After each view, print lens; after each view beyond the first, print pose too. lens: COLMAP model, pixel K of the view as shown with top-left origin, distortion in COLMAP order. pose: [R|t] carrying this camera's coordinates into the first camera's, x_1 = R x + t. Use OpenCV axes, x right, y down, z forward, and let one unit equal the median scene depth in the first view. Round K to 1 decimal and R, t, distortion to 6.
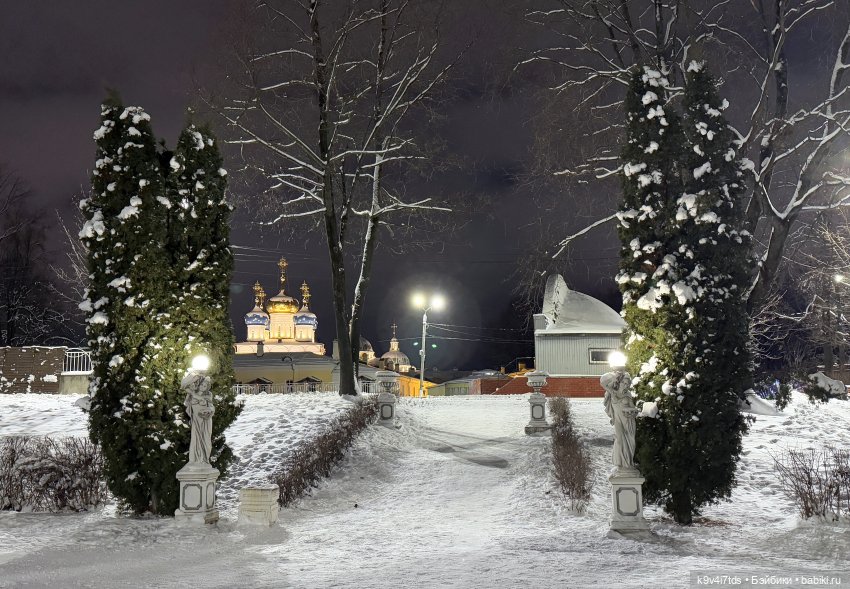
lens RADIAL K [[1159.0, 0, 425.3], [0, 1159.0, 294.4], [0, 0, 1]] dist [0.137142, 0.000000]
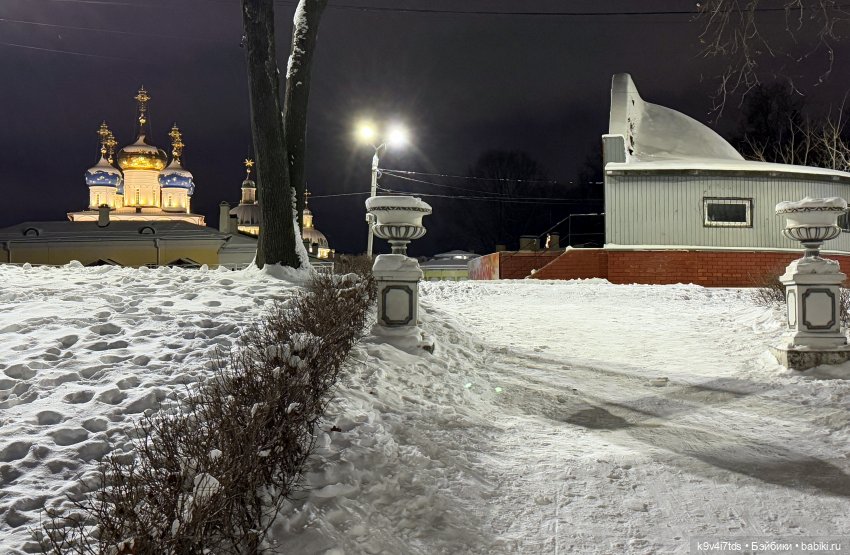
lens RADIAL K [[1152.1, 0, 424.2], [0, 1152.1, 274.8], [0, 0, 1]] dist [0.130414, 0.000000]
pose [[0.994252, 0.011311, 0.106469, -0.046744], [-0.018122, 0.997835, 0.063226, 0.050010], [-0.105523, -0.064792, 0.992304, 0.468127]]
